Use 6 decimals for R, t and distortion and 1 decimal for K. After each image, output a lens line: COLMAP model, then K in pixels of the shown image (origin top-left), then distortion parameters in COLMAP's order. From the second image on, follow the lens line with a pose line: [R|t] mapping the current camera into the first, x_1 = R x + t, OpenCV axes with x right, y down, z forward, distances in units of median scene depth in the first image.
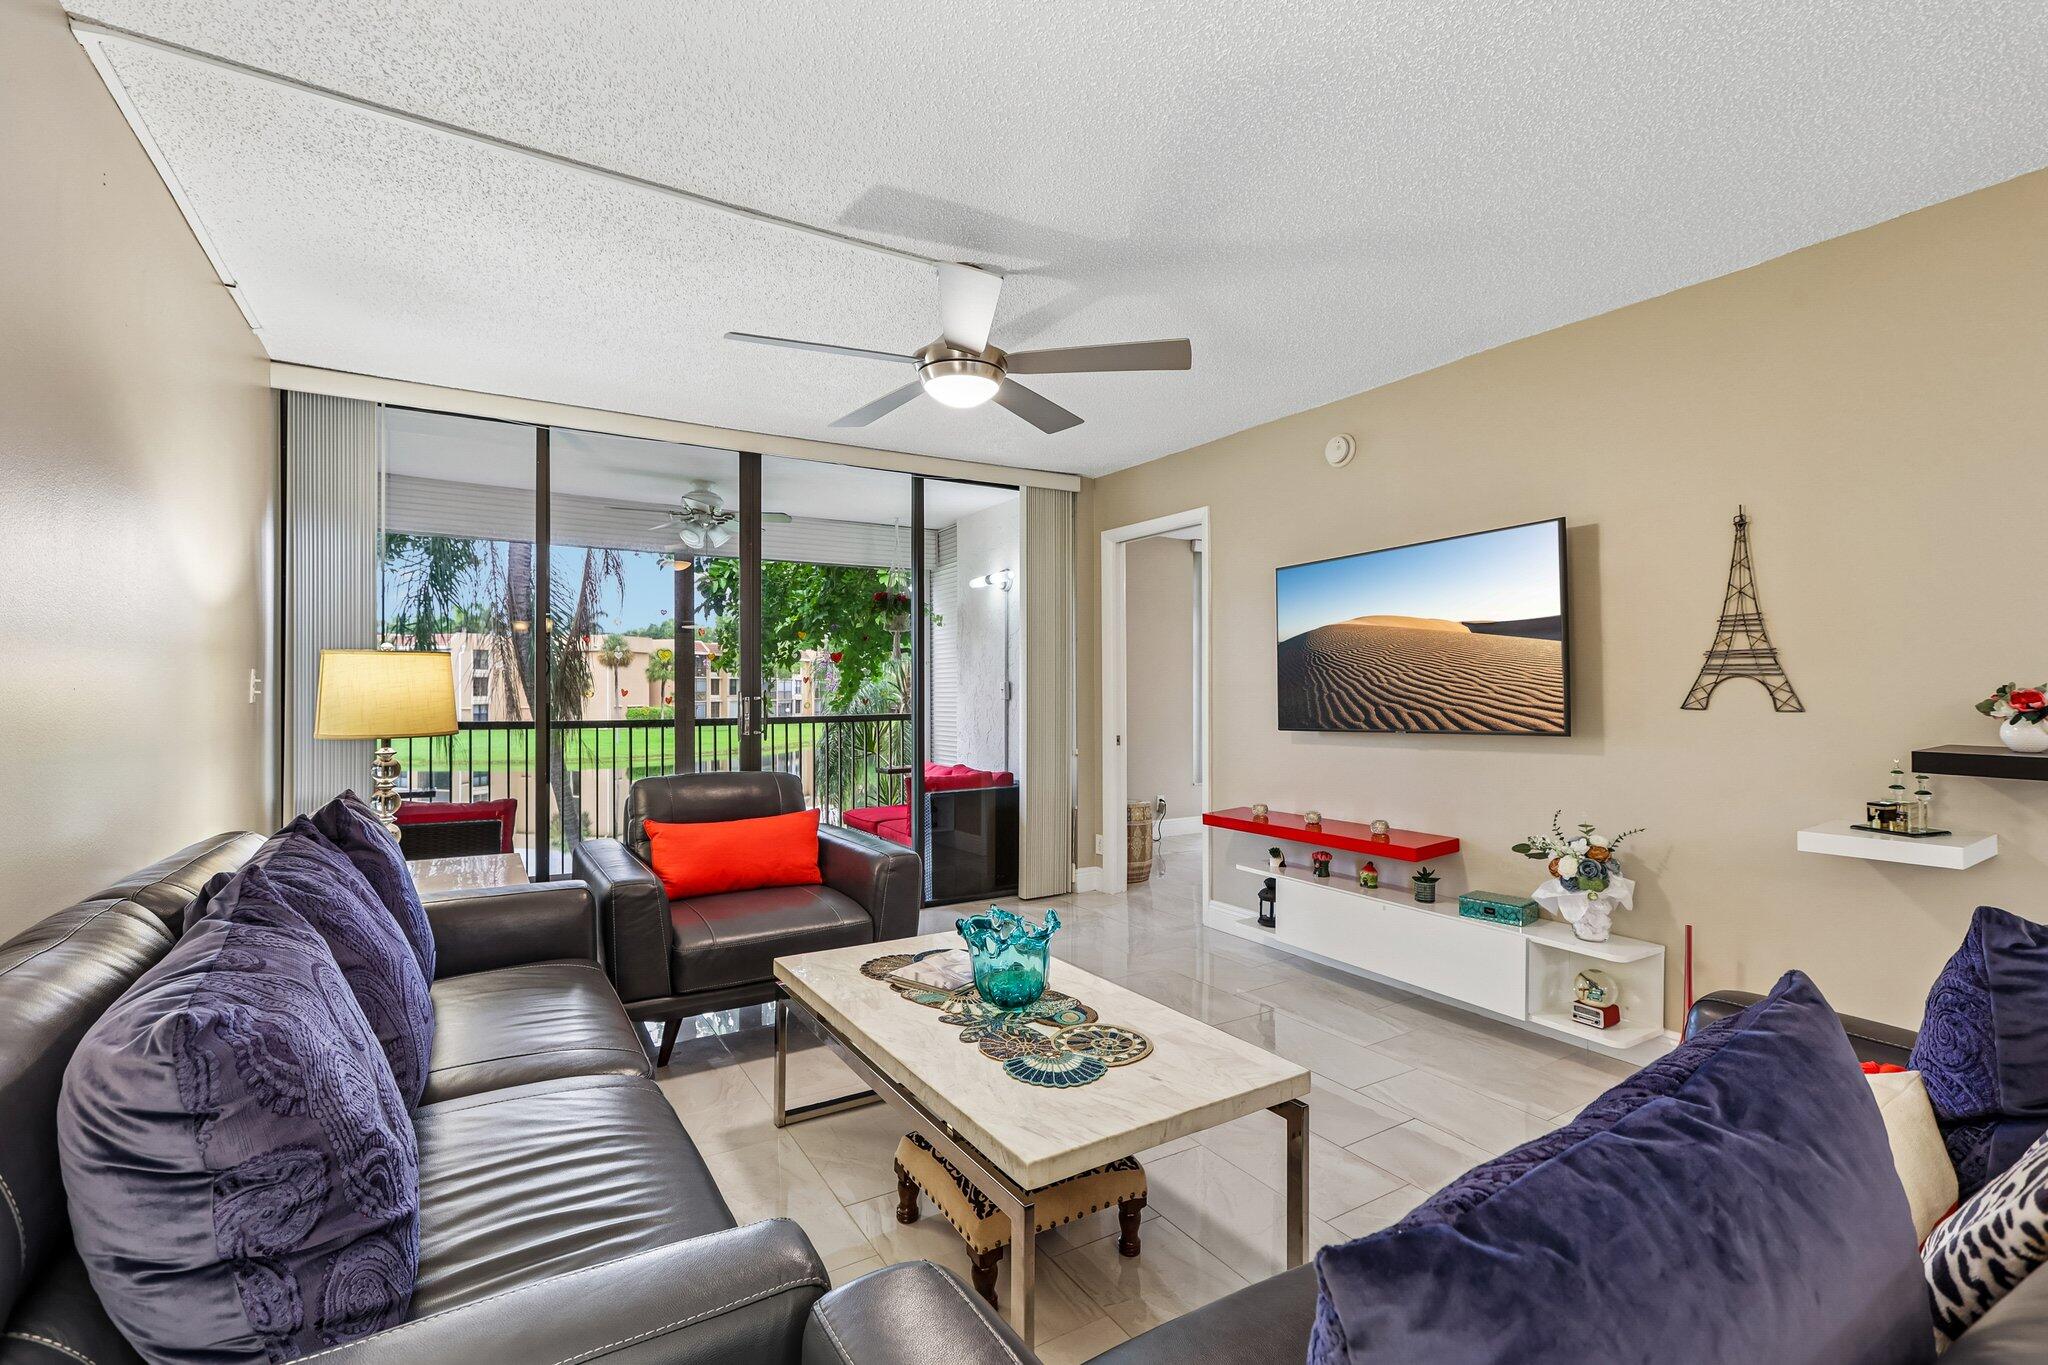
lens RADIAL K [[926.4, 0, 1029.5], [0, 926.4, 683.2], [0, 0, 1]] dist [-0.000434, 0.000216]
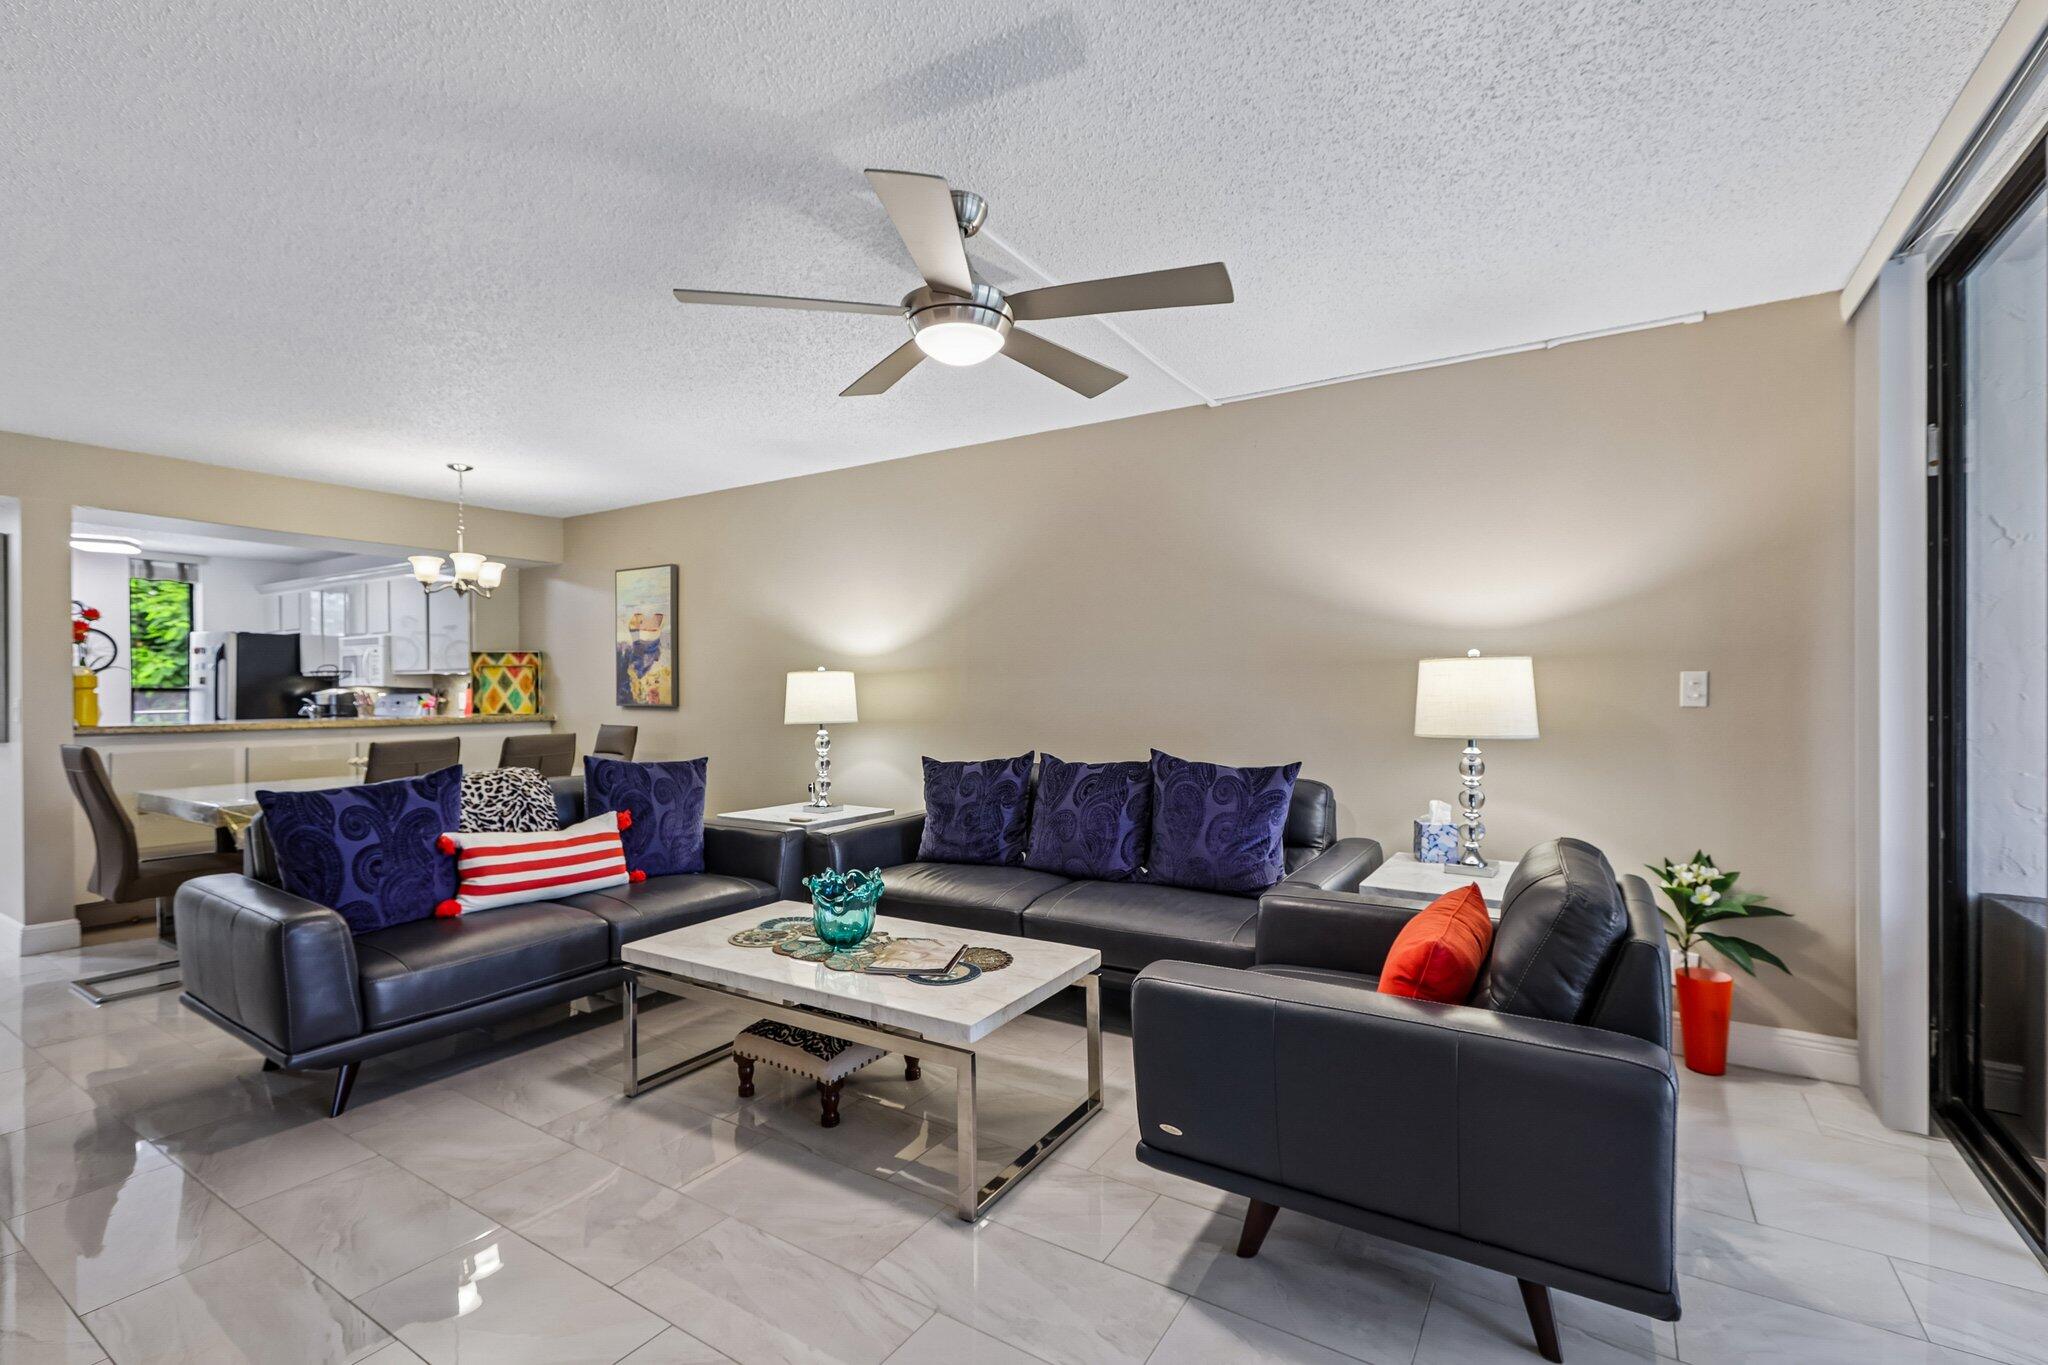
lens RADIAL K [[909.8, 0, 1017.2], [0, 909.8, 691.6], [0, 0, 1]] dist [0.002318, 0.000955]
pose [[-0.901836, 0.005451, -0.432045, 0.189557], [0.006982, 0.999974, -0.001957, 0.002530], [0.432022, -0.004782, -0.901850, 1.399774]]
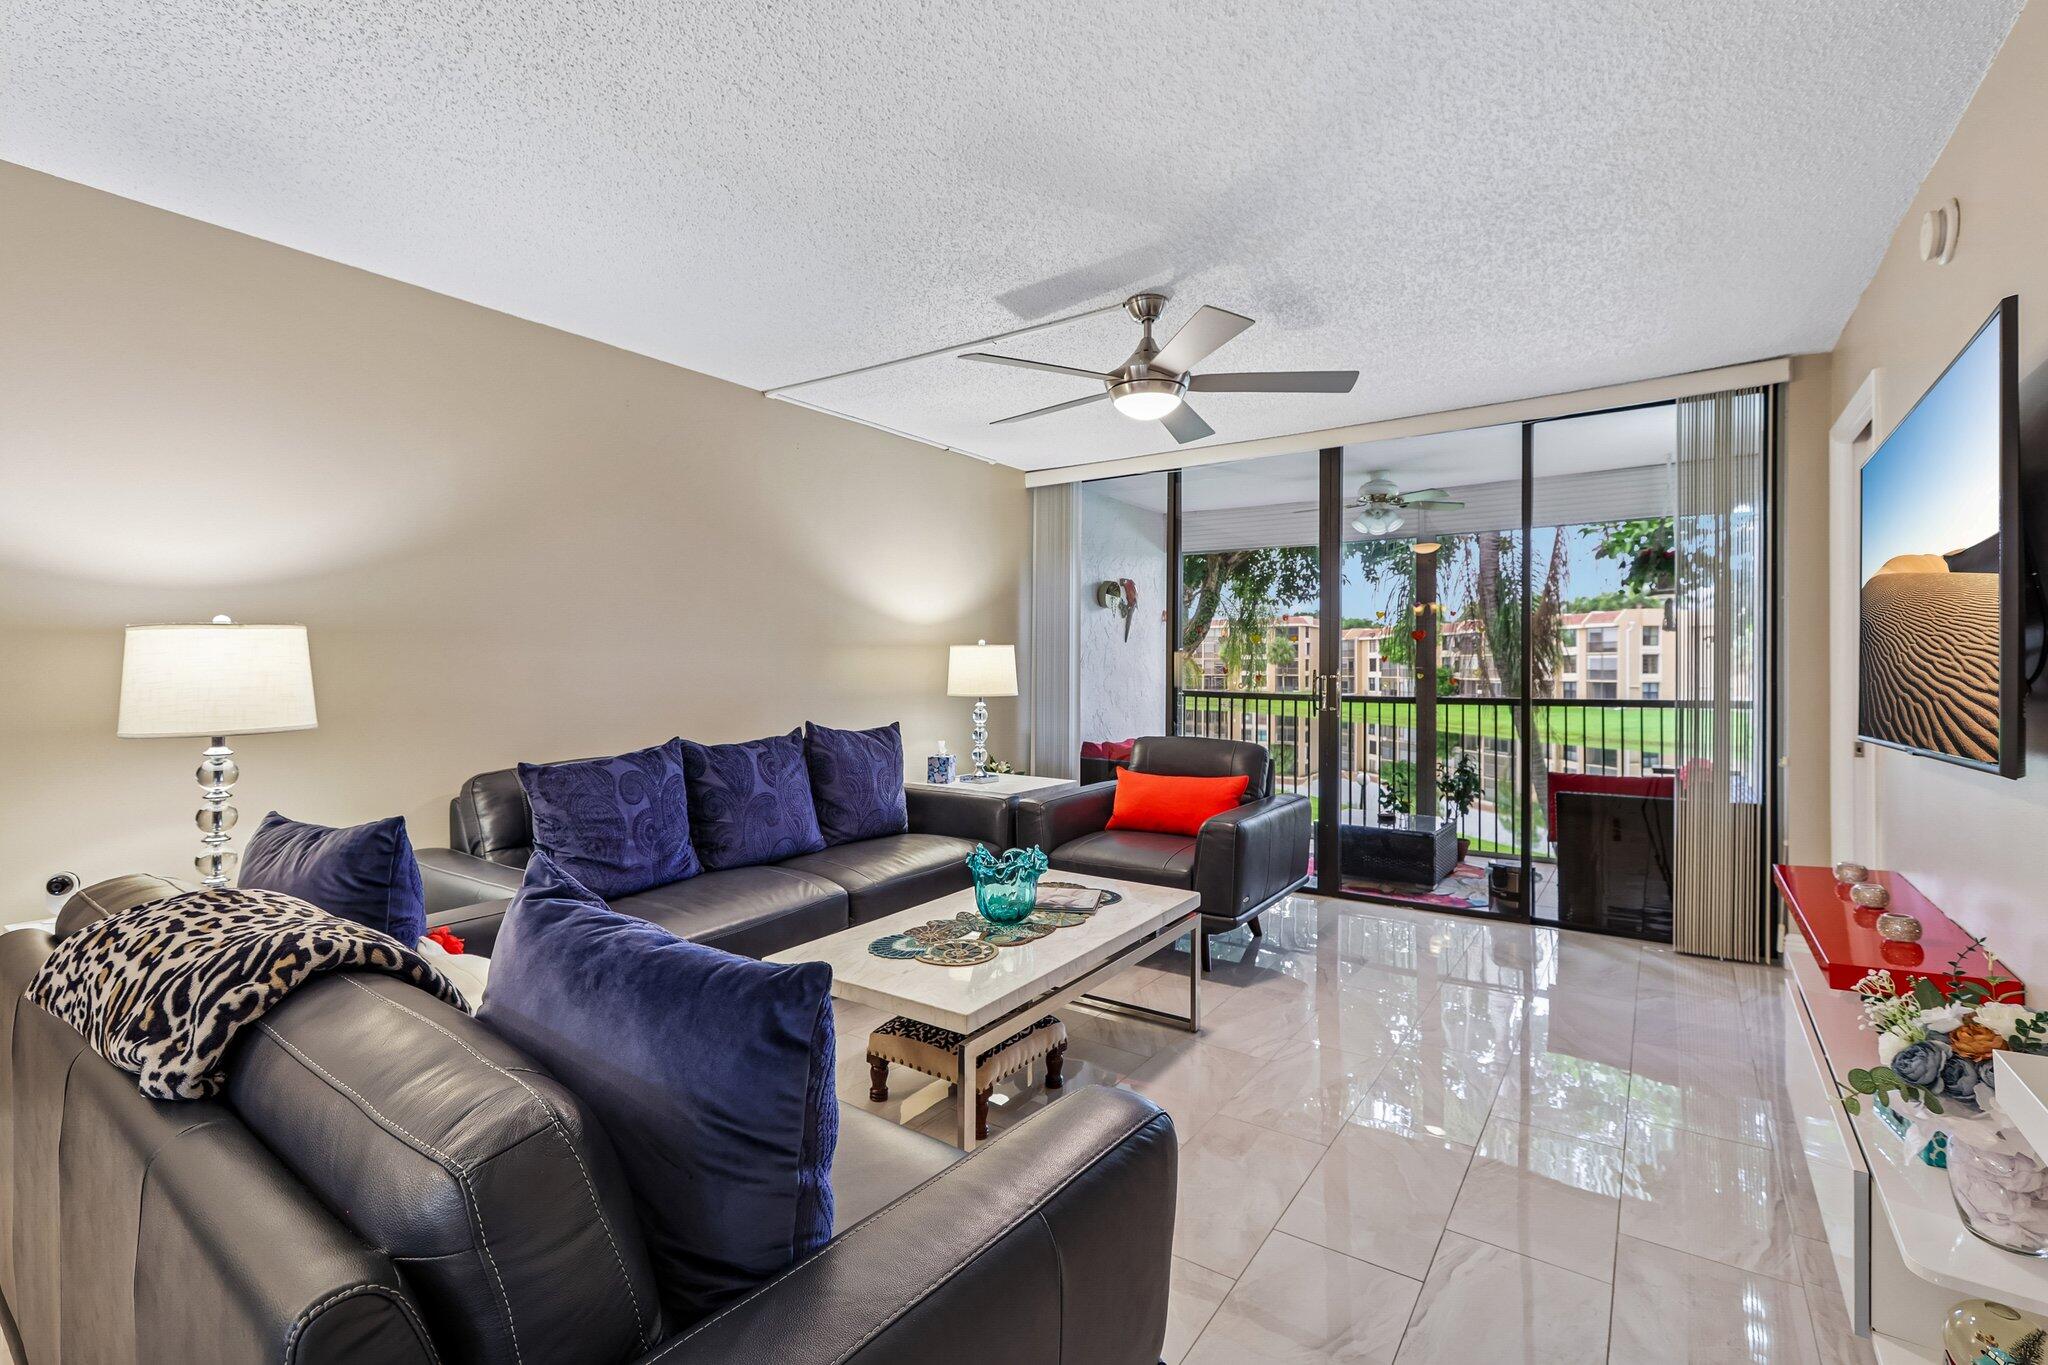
lens RADIAL K [[887.0, 0, 1026.0], [0, 887.0, 663.8], [0, 0, 1]] dist [-0.000067, 0.000309]
pose [[0.389283, 0.004742, -0.921106, 0.694020], [-0.000932, 0.999988, 0.004754, -0.006603], [0.921118, -0.000992, 0.389283, 0.346692]]
